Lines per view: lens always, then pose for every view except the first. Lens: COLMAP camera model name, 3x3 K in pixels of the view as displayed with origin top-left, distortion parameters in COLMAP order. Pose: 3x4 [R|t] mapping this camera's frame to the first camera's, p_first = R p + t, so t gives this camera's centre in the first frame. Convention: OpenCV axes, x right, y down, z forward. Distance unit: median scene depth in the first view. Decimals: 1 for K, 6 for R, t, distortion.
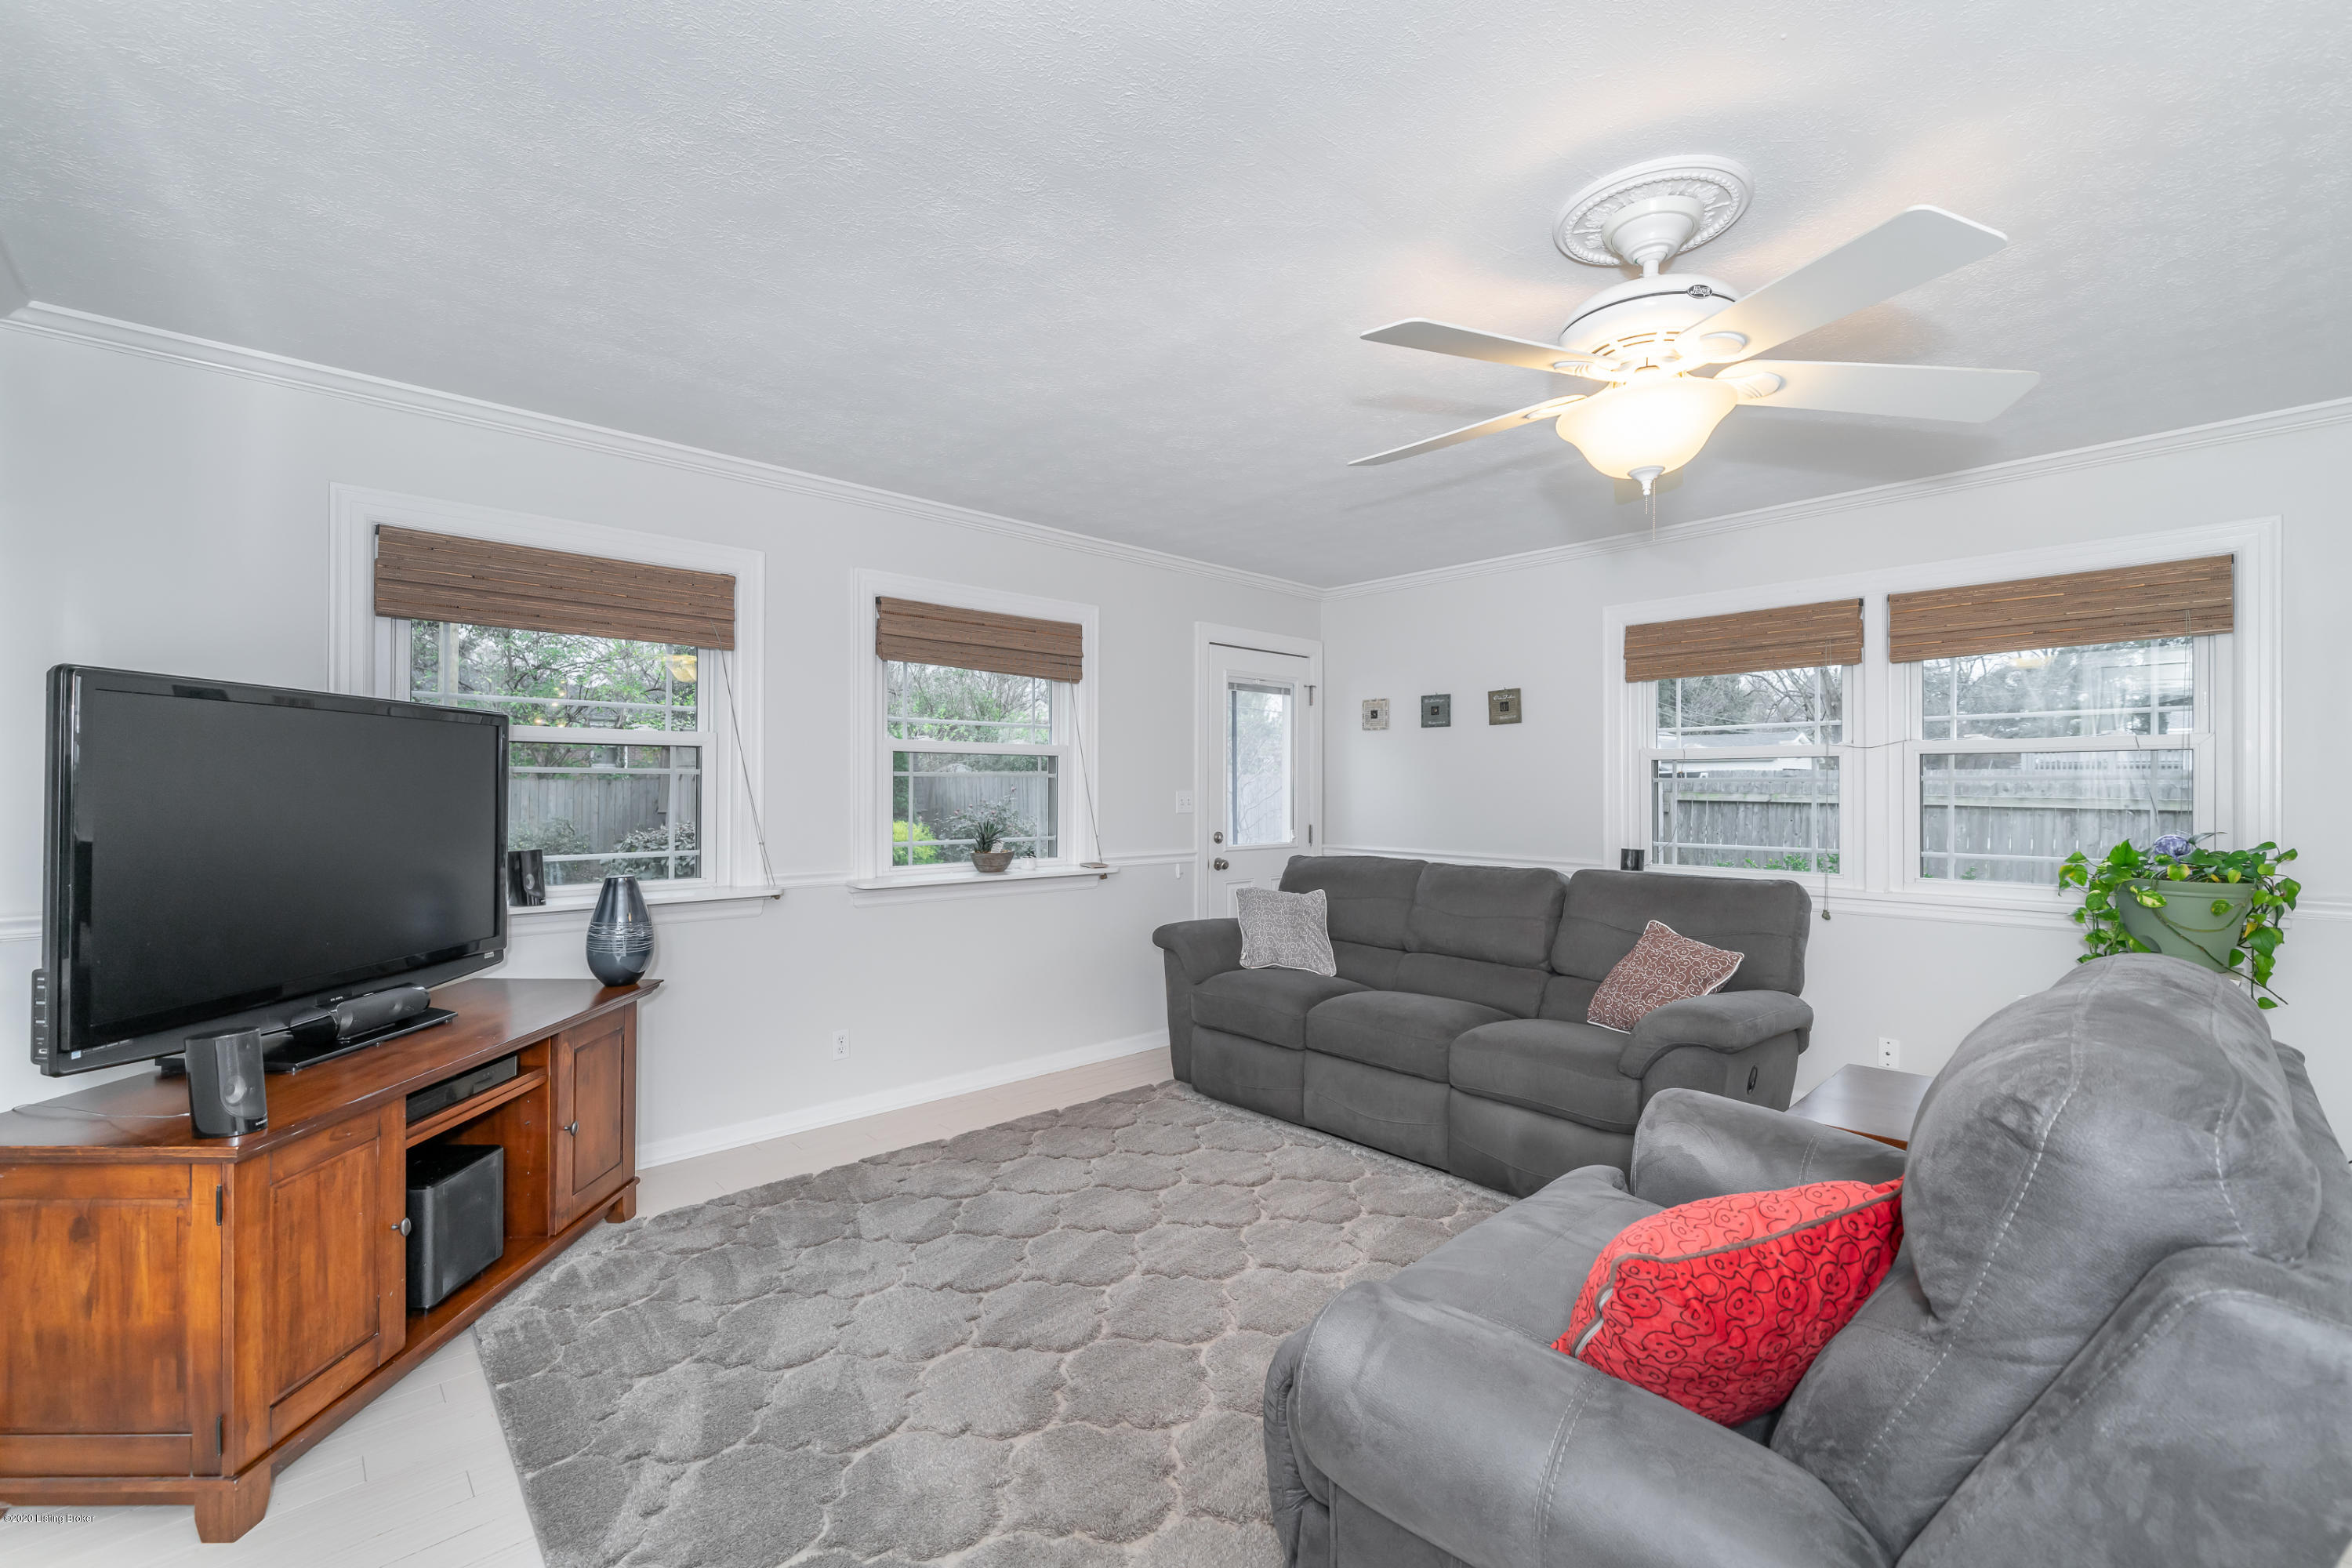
lens RADIAL K [[942.9, 0, 1174.1], [0, 942.9, 789.5], [0, 0, 1]] dist [-0.002386, -0.000536]
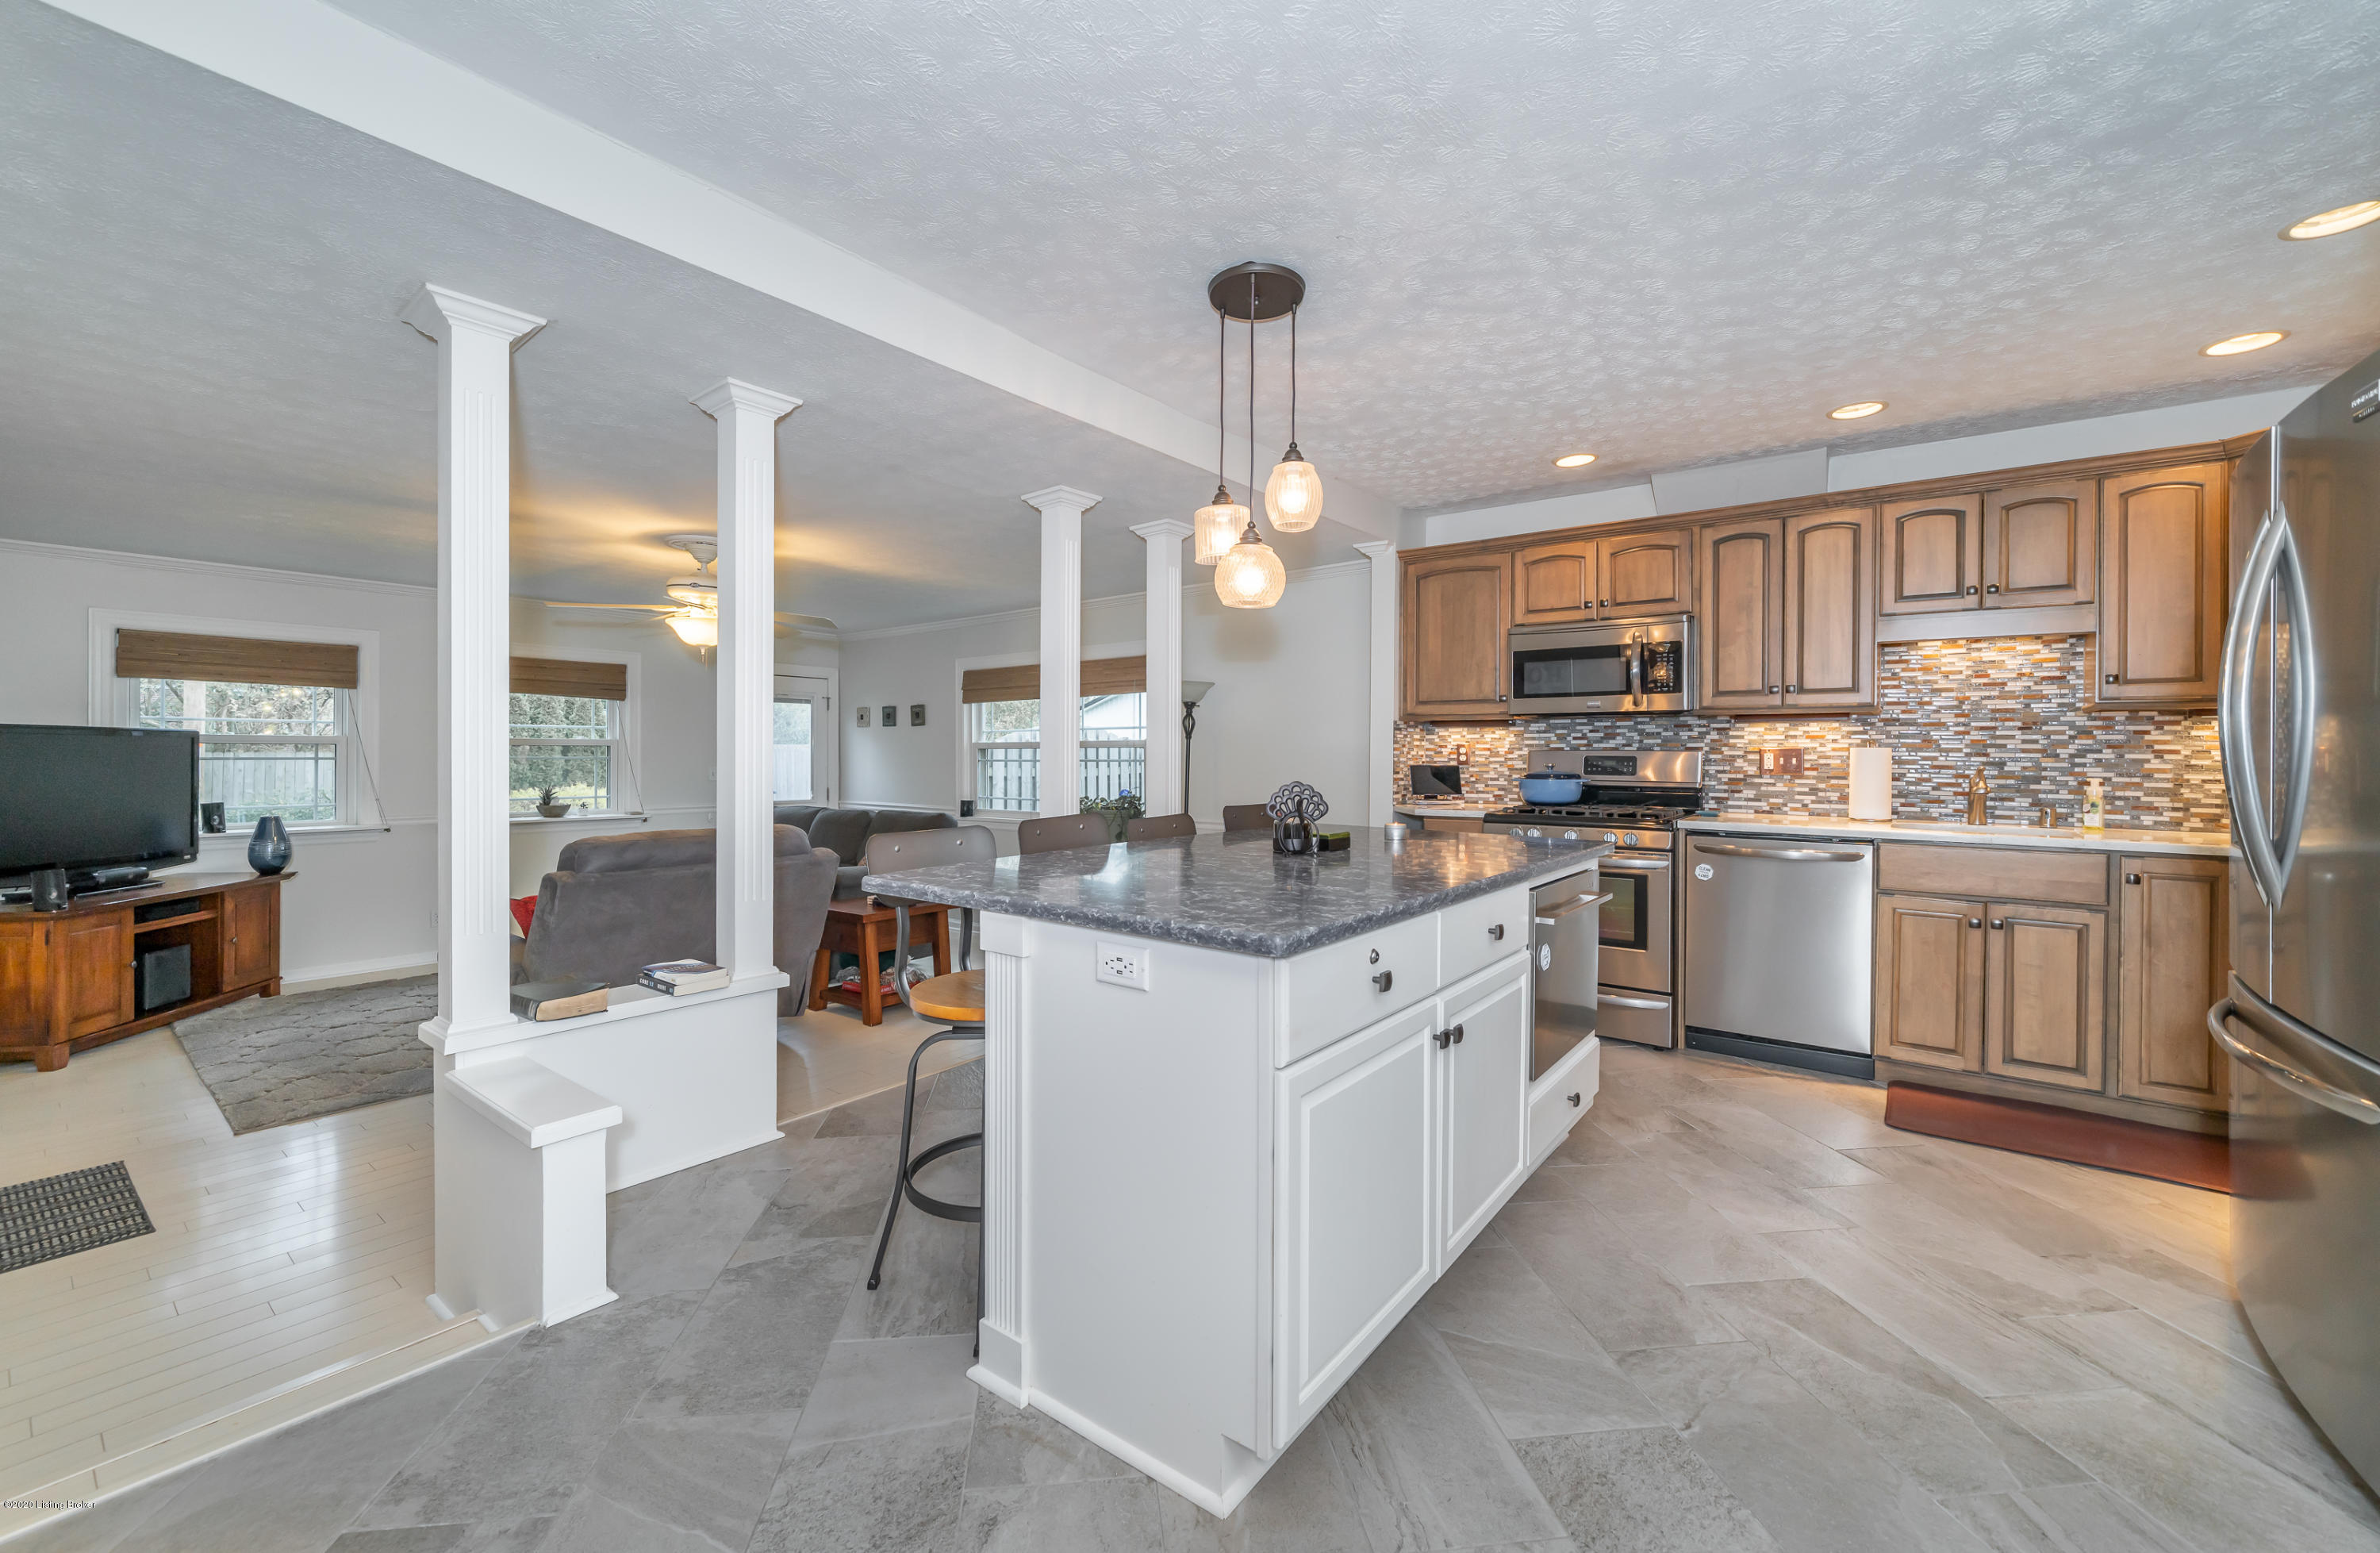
lens RADIAL K [[935.2, 0, 1191.4], [0, 935.2, 761.7], [0, 0, 1]] dist [0.001948, 0.000627]
pose [[0.989085, -0.002764, 0.147319, 1.060676], [0.001771, 0.999975, 0.006874, -0.030704], [-0.147334, -0.006538, 0.989065, -1.244733]]
